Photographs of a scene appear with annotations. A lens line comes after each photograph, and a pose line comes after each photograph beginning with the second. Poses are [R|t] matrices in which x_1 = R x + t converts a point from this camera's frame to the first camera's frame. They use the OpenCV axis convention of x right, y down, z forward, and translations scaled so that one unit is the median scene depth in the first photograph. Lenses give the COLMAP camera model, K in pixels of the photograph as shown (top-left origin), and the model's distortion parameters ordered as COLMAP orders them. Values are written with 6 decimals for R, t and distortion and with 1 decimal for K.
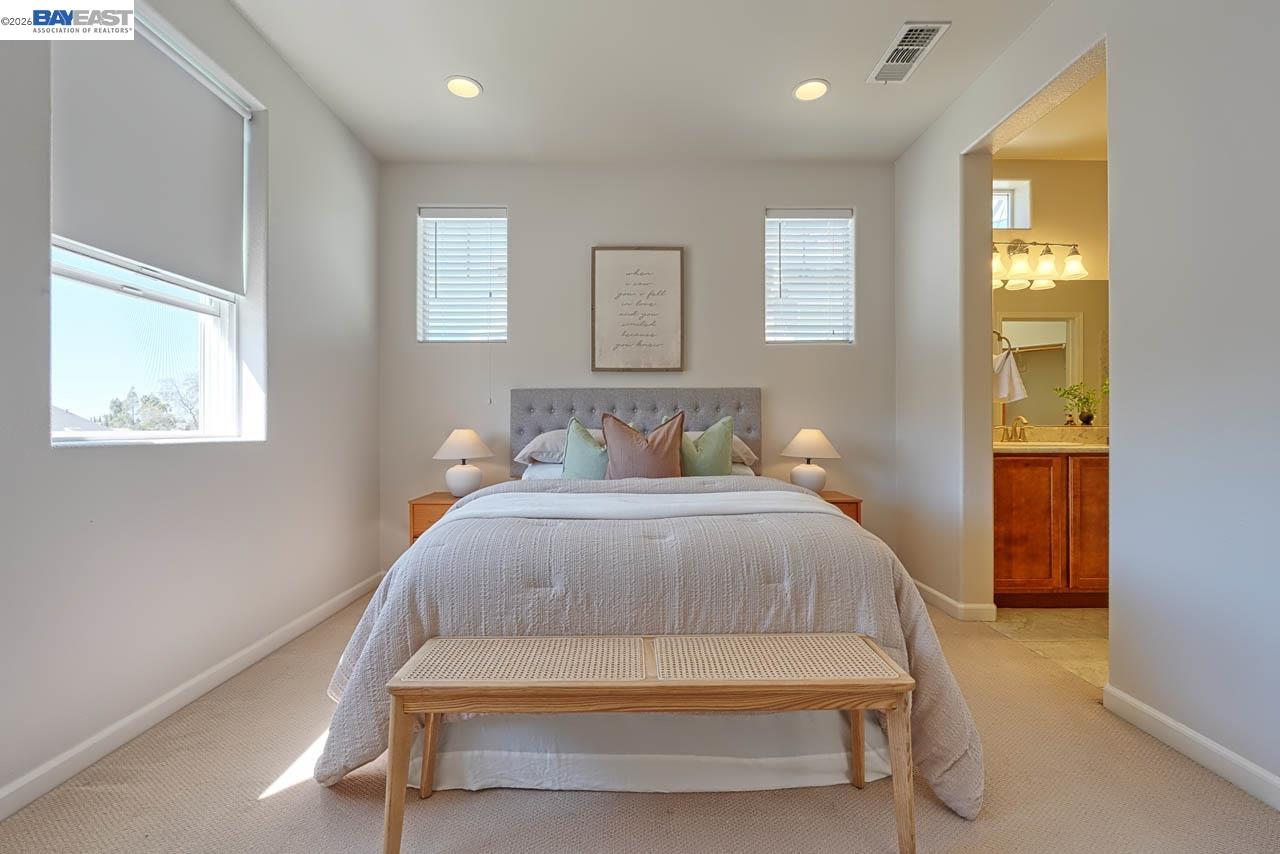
lens RADIAL K [[556.3, 0, 639.8], [0, 556.3, 425.1], [0, 0, 1]] dist [-0.005802, -0.000323]
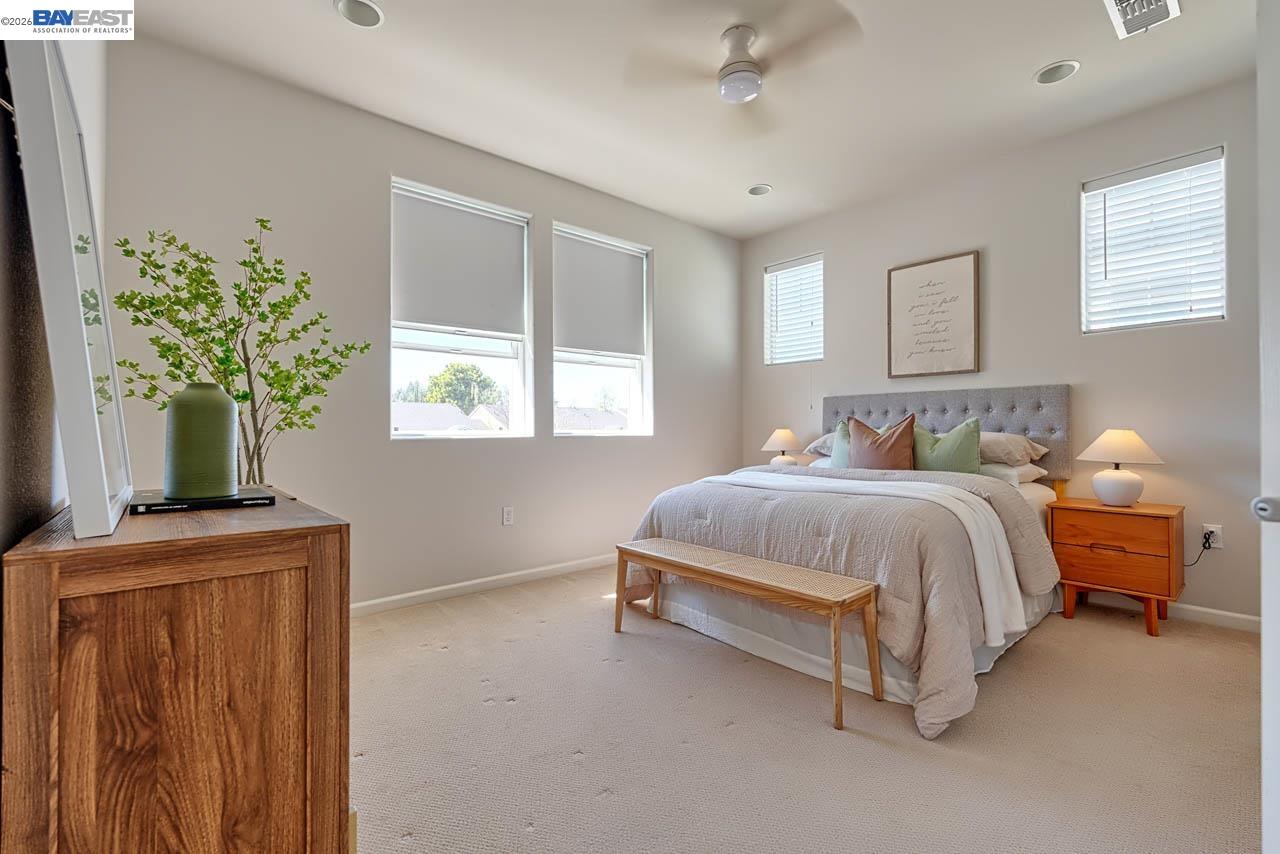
lens RADIAL K [[556.3, 0, 643.0], [0, 556.3, 426.1], [0, 0, 1]] dist [-0.005802, -0.000323]
pose [[0.647806, -0.003522, -0.761798, 0.527590], [0.004951, 0.999988, -0.000413, -0.001188], [0.761790, -0.003504, 0.647815, -0.142353]]
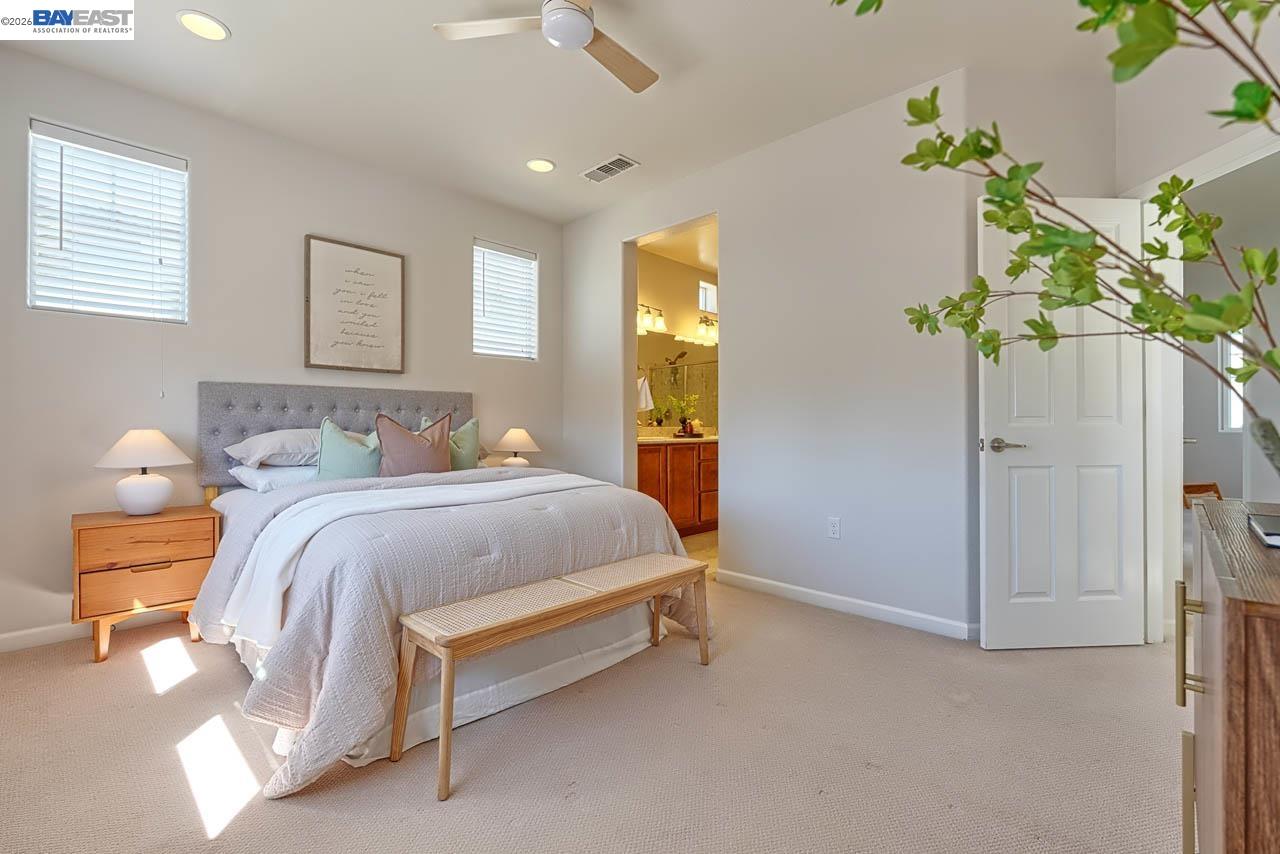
lens RADIAL K [[556.3, 0, 641.6], [0, 556.3, 423.6], [0, 0, 1]] dist [-0.005802, -0.000323]
pose [[0.698970, 0.004859, 0.715134, -0.414447], [-0.003501, 0.999988, -0.003374, -0.000881], [-0.715142, -0.000145, 0.698979, -0.063000]]
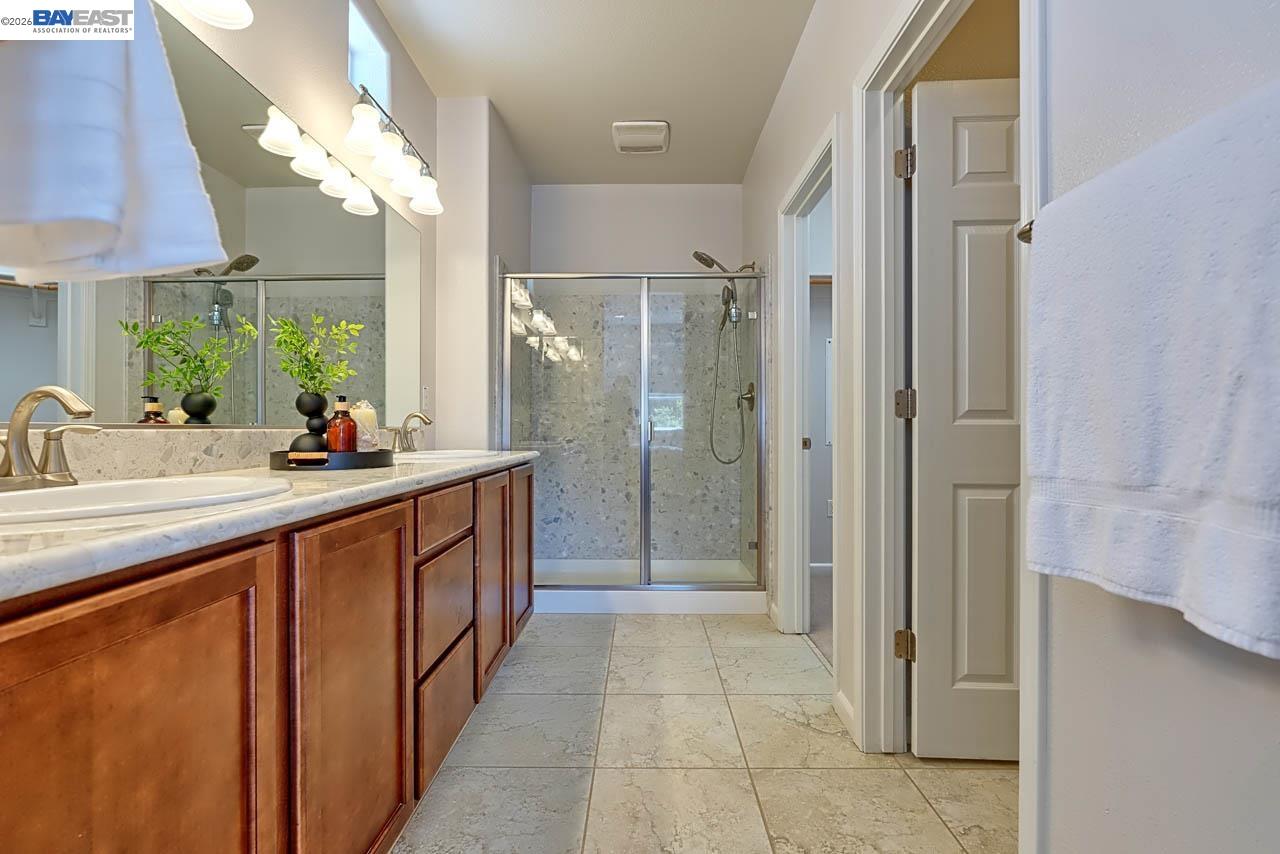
lens RADIAL K [[556.3, 0, 633.4], [0, 556.3, 430.6], [0, 0, 1]] dist [-0.005802, -0.000323]
pose [[0.034071, -0.003573, 0.999413, 0.490191], [-0.002277, 0.999991, 0.003652, 0.003450], [-0.999417, -0.002400, 0.034063, 0.802810]]
